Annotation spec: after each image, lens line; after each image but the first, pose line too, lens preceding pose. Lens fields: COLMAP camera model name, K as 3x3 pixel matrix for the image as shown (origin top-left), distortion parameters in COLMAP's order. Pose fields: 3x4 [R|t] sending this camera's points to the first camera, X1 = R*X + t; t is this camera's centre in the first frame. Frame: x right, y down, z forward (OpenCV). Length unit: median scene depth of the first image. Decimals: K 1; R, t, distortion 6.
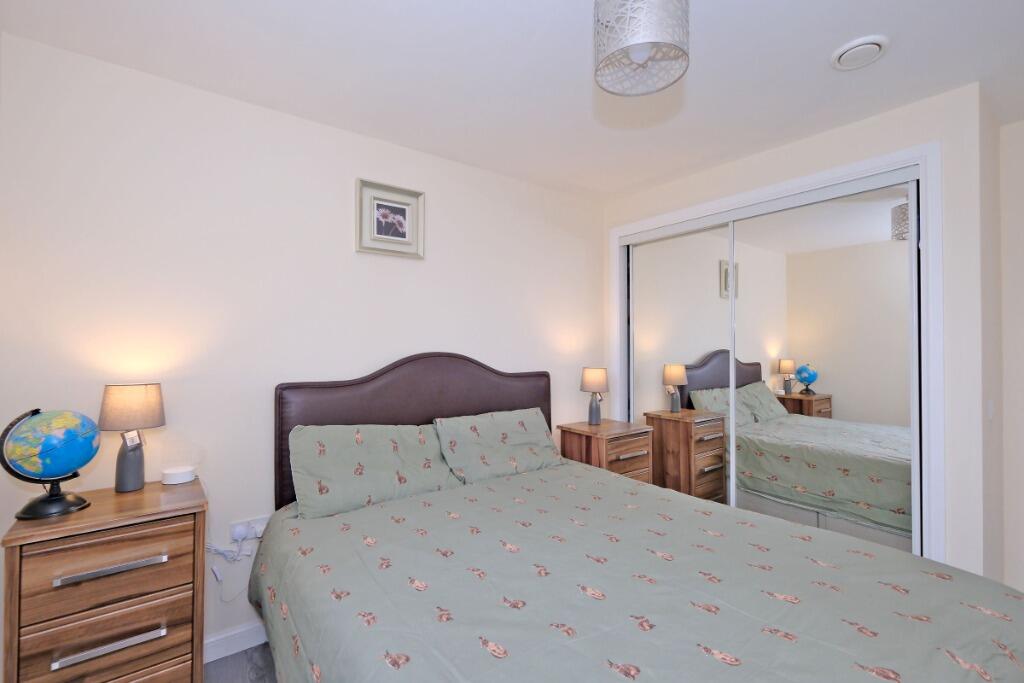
lens RADIAL K [[445.9, 0, 512.0], [0, 445.9, 341.5], [0, 0, 1]] dist [-0.000301, -0.000222]
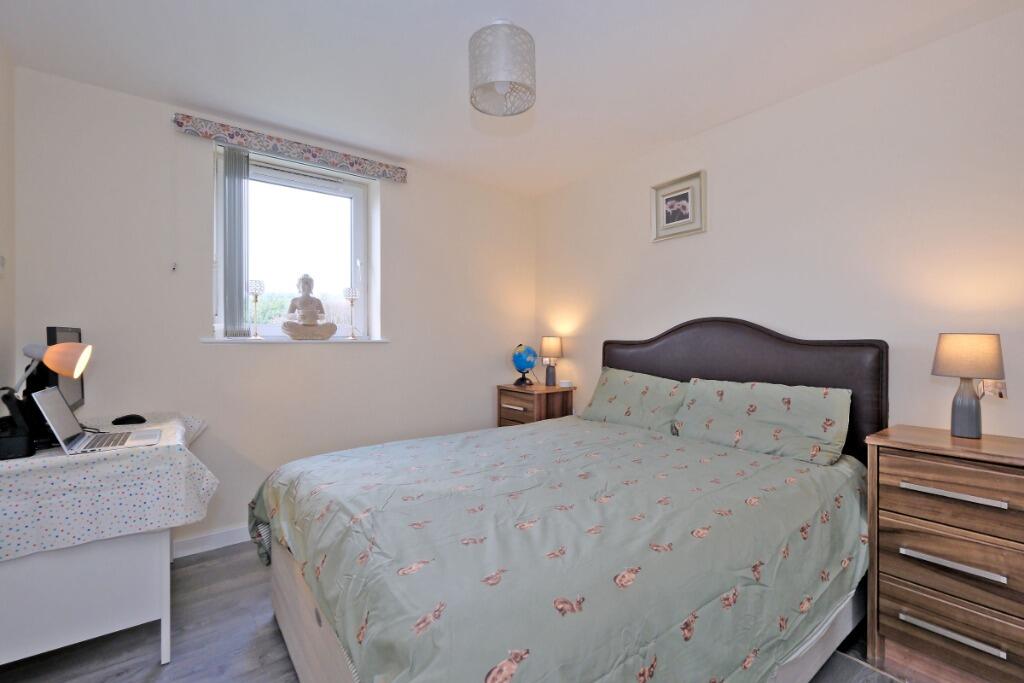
lens RADIAL K [[445.9, 0, 512.0], [0, 445.9, 341.5], [0, 0, 1]] dist [-0.000301, -0.000222]
pose [[0.020213, 0.002222, -0.999793, 0.892805], [0.005781, 0.999981, 0.002339, 0.077225], [0.999779, -0.005827, 0.020200, 0.529597]]
